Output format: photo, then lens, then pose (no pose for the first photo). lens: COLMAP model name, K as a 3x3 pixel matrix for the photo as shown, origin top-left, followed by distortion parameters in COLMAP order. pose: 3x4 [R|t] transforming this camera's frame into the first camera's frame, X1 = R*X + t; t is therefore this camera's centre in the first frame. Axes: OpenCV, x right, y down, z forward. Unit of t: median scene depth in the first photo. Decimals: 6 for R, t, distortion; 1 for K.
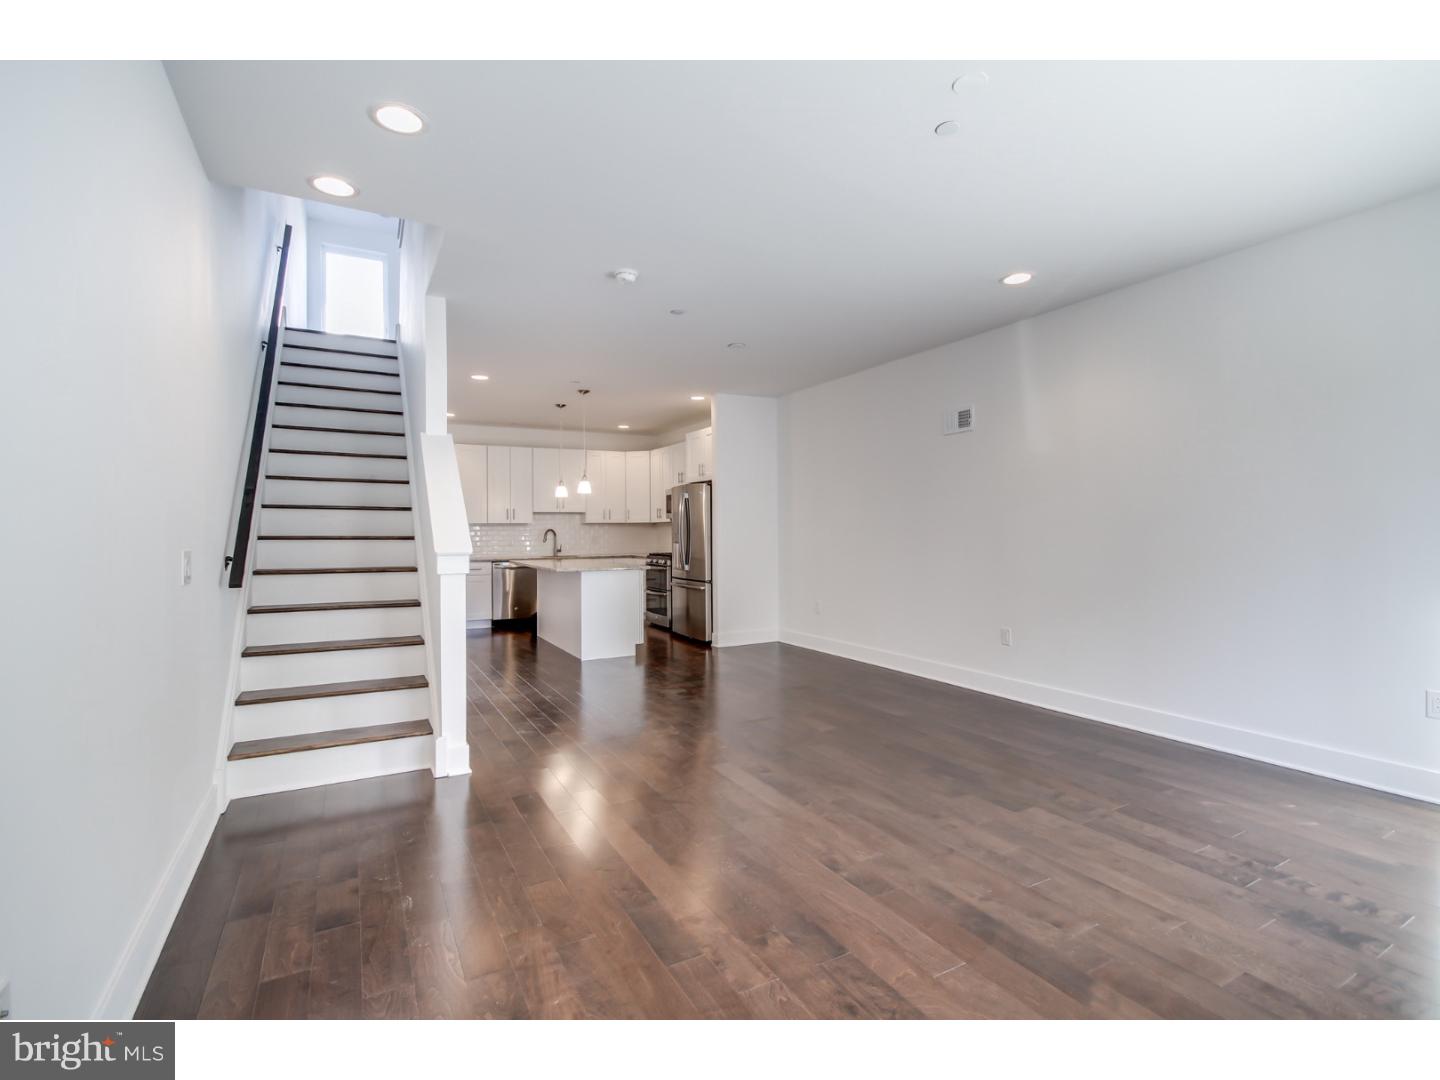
lens RADIAL K [[685.7, 0, 721.6], [0, 685.7, 530.7], [0, 0, 1]] dist [0.002903, -0.000369]
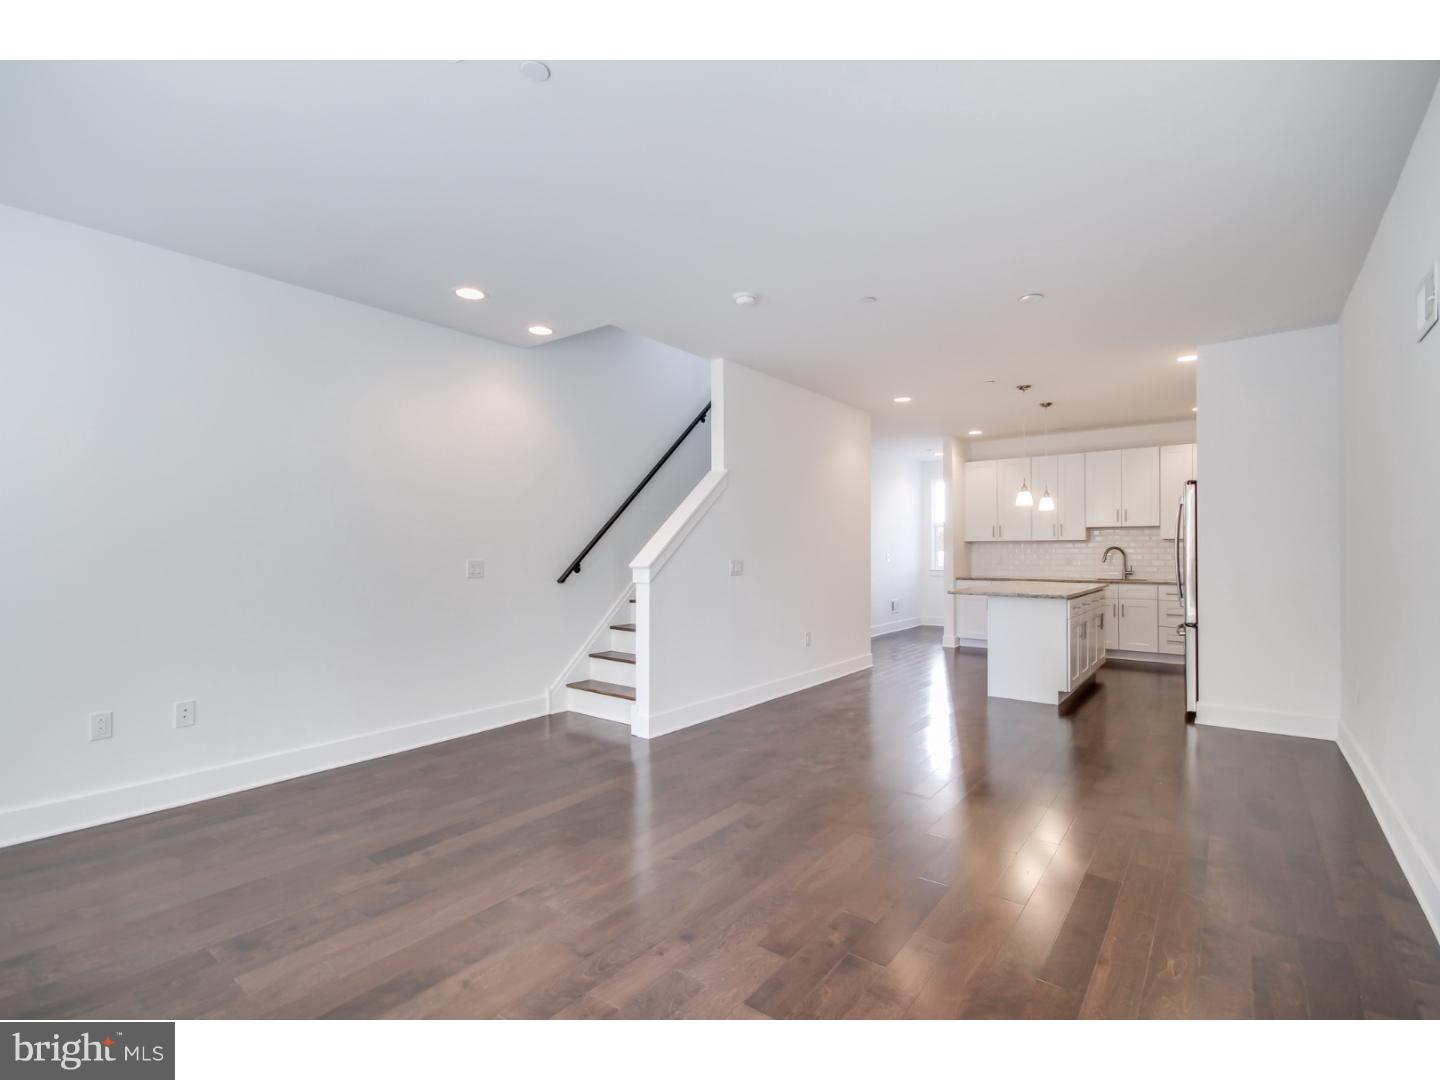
lens RADIAL K [[674.4, 0, 720.0], [0, 674.4, 540.0], [0, 0, 1]] dist [0.000173, -0.000333]
pose [[0.397232, -0.008348, -0.917680, 0.335046], [-0.001685, 0.999950, -0.009826, -0.001972], [0.917716, 0.005449, 0.397199, 0.248913]]
